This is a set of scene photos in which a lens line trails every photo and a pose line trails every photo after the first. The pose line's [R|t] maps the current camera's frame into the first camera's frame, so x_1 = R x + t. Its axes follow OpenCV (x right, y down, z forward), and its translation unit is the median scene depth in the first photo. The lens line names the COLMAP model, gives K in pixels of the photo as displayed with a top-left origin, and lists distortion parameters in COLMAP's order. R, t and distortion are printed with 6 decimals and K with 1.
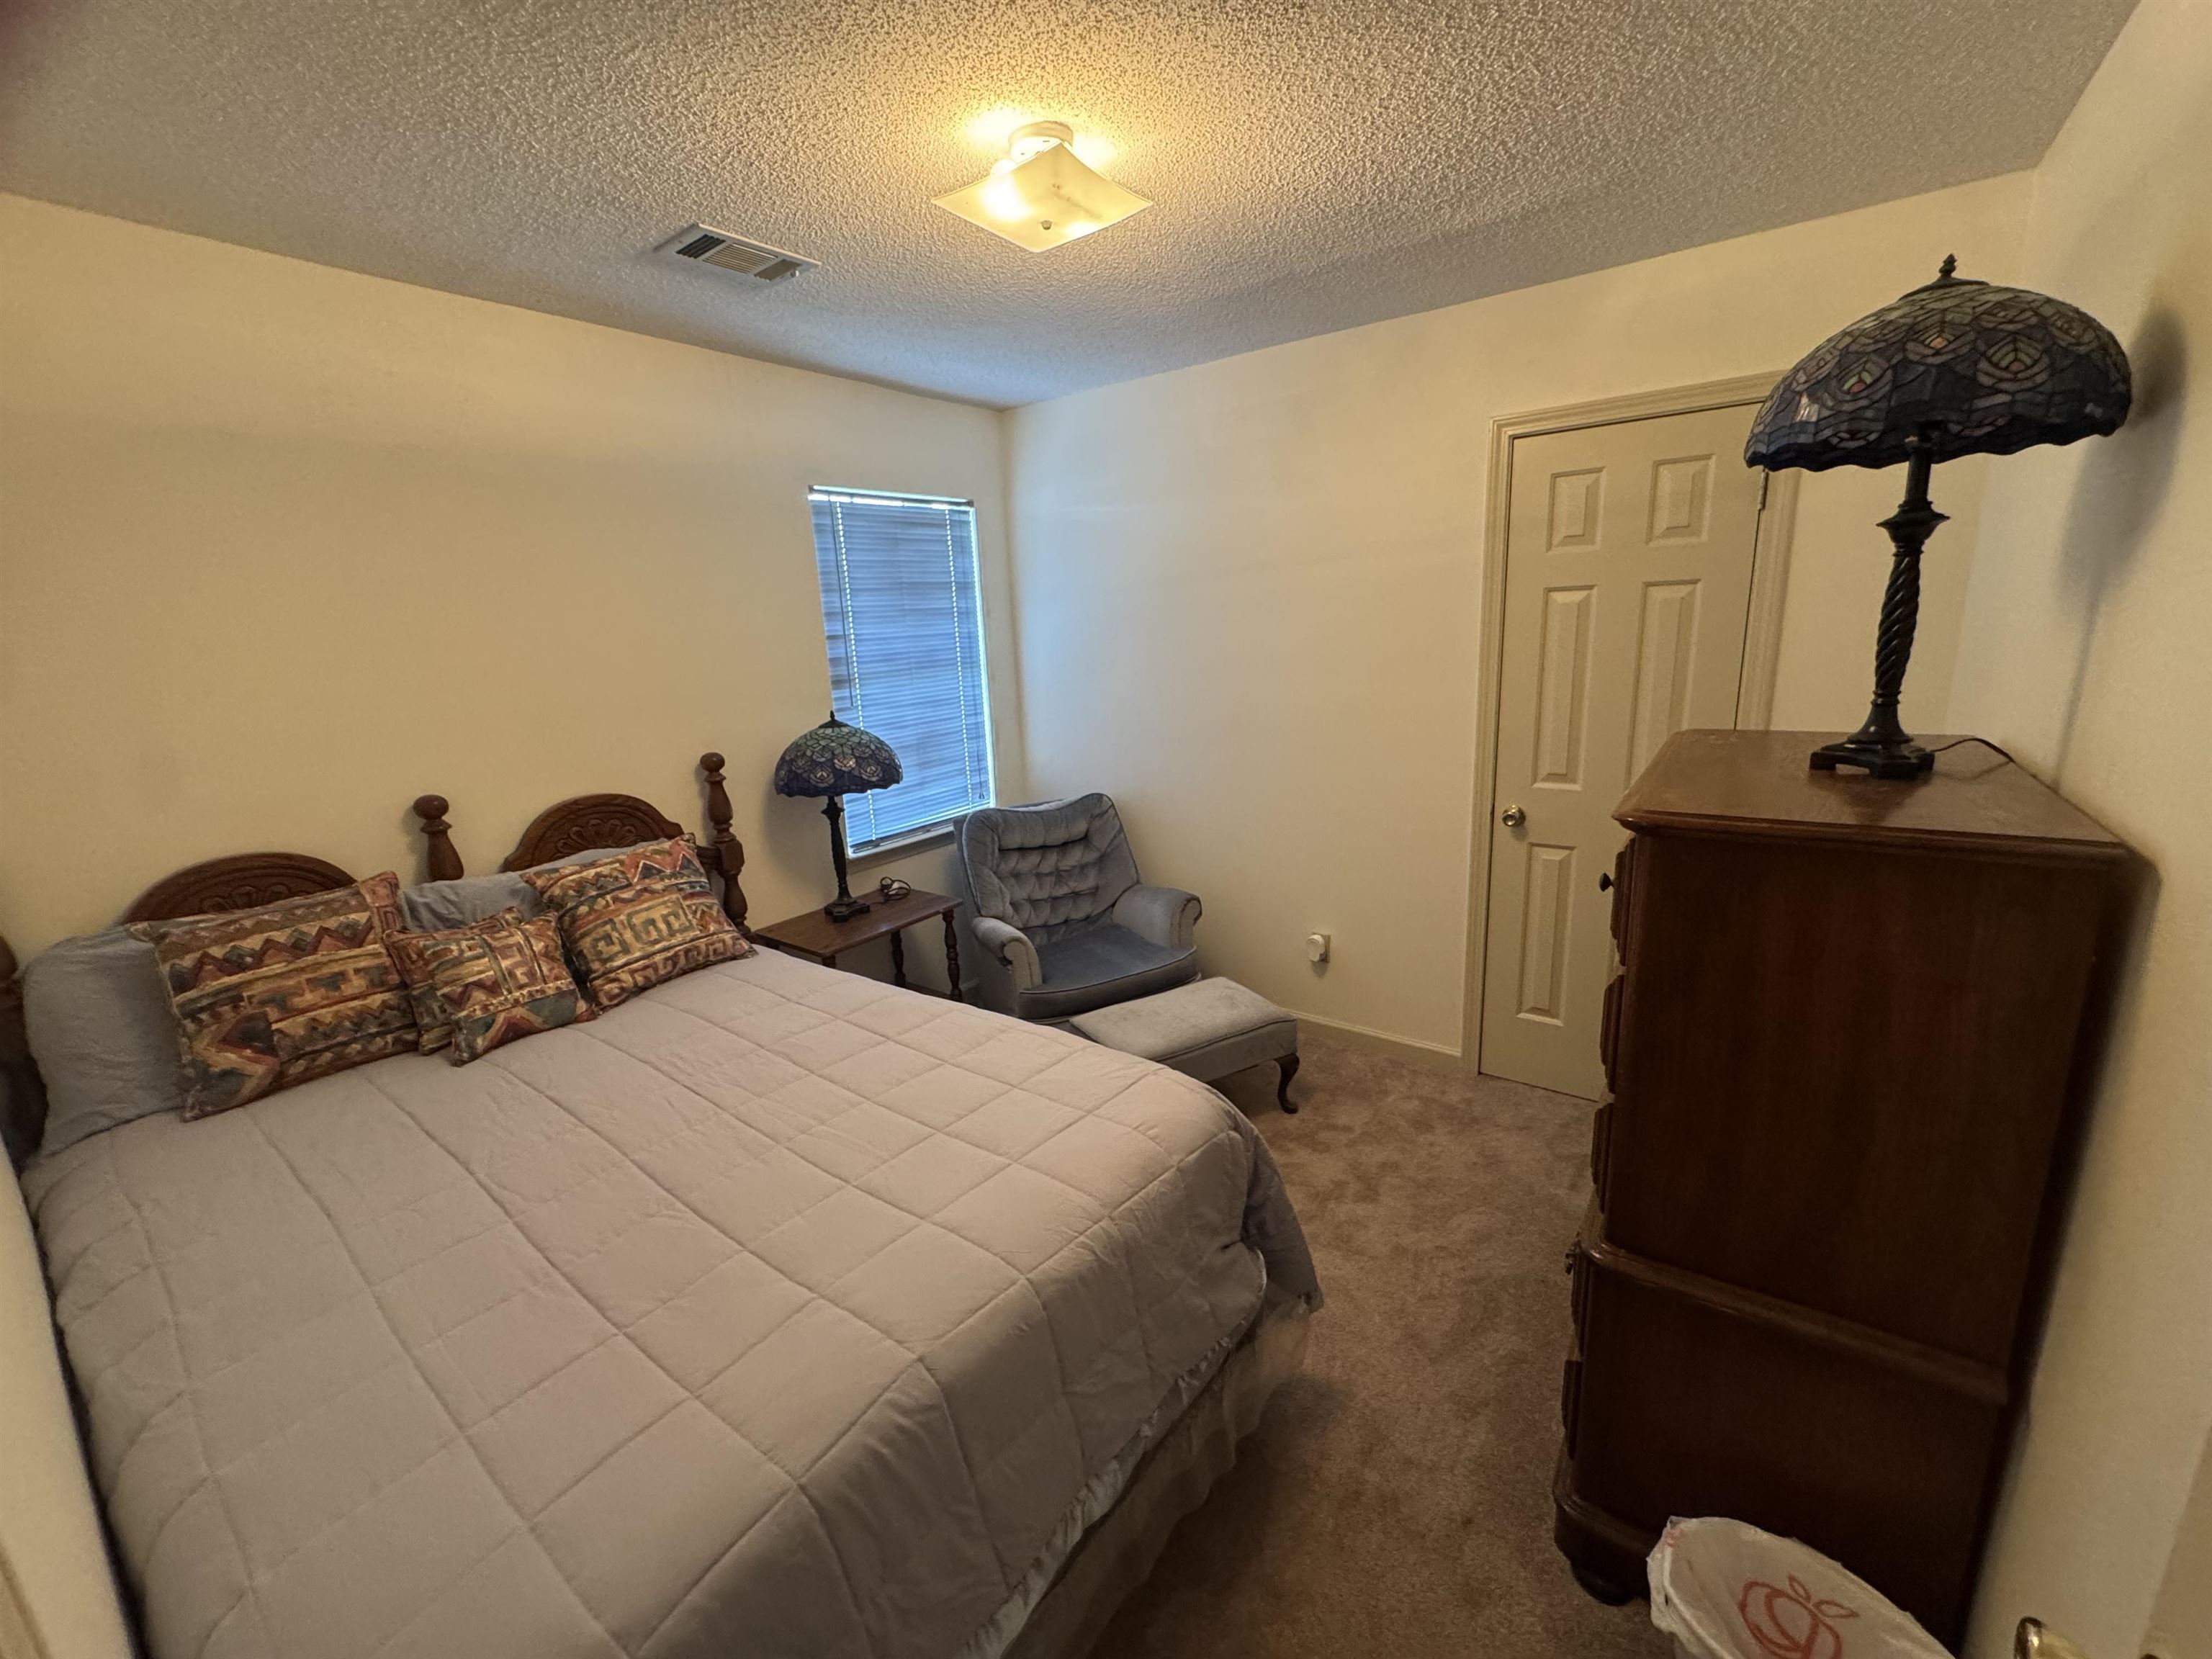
lens RADIAL K [[887.7, 0, 1106.4], [0, 887.7, 825.8], [0, 0, 1]] dist [0.000256, 0.000337]
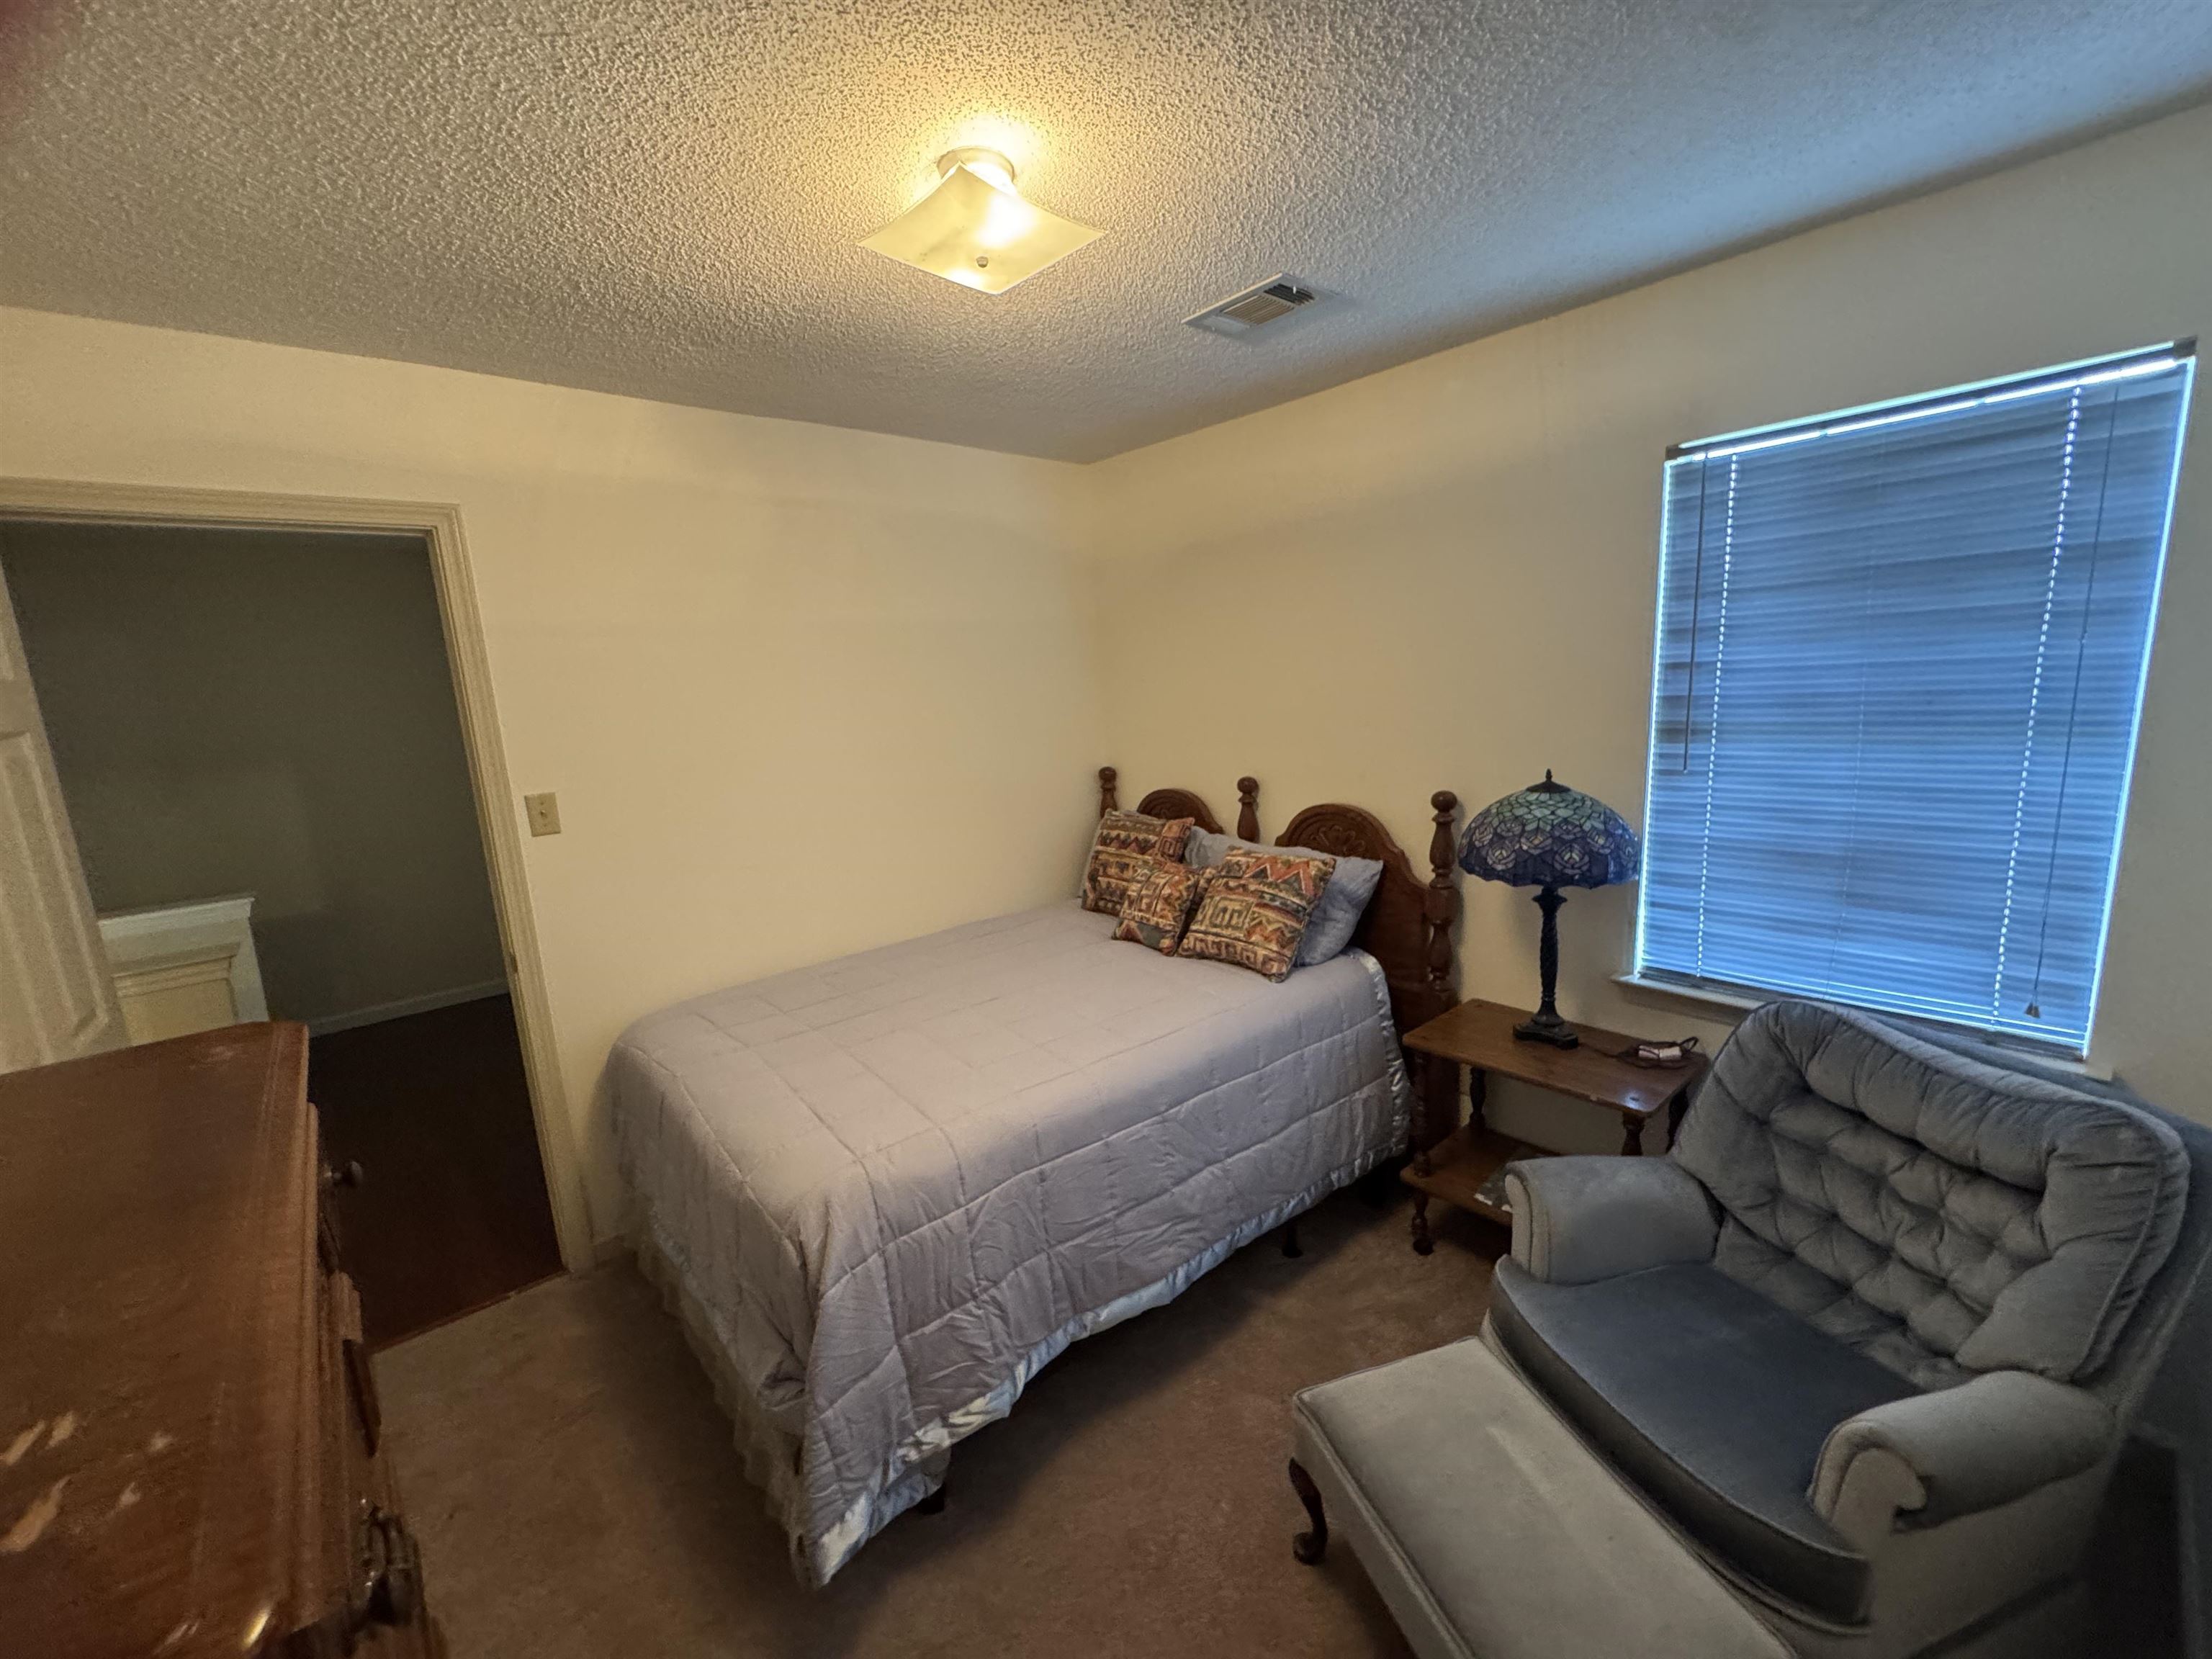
lens RADIAL K [[887.7, 0, 1107.5], [0, 887.7, 838.8], [0, 0, 1]] dist [0.000256, 0.000337]
pose [[-0.202976, 0.236854, -0.950106, 0.606654], [-0.159745, 0.949295, 0.270779, -0.268494], [0.966065, 0.206736, -0.154847, 0.948552]]
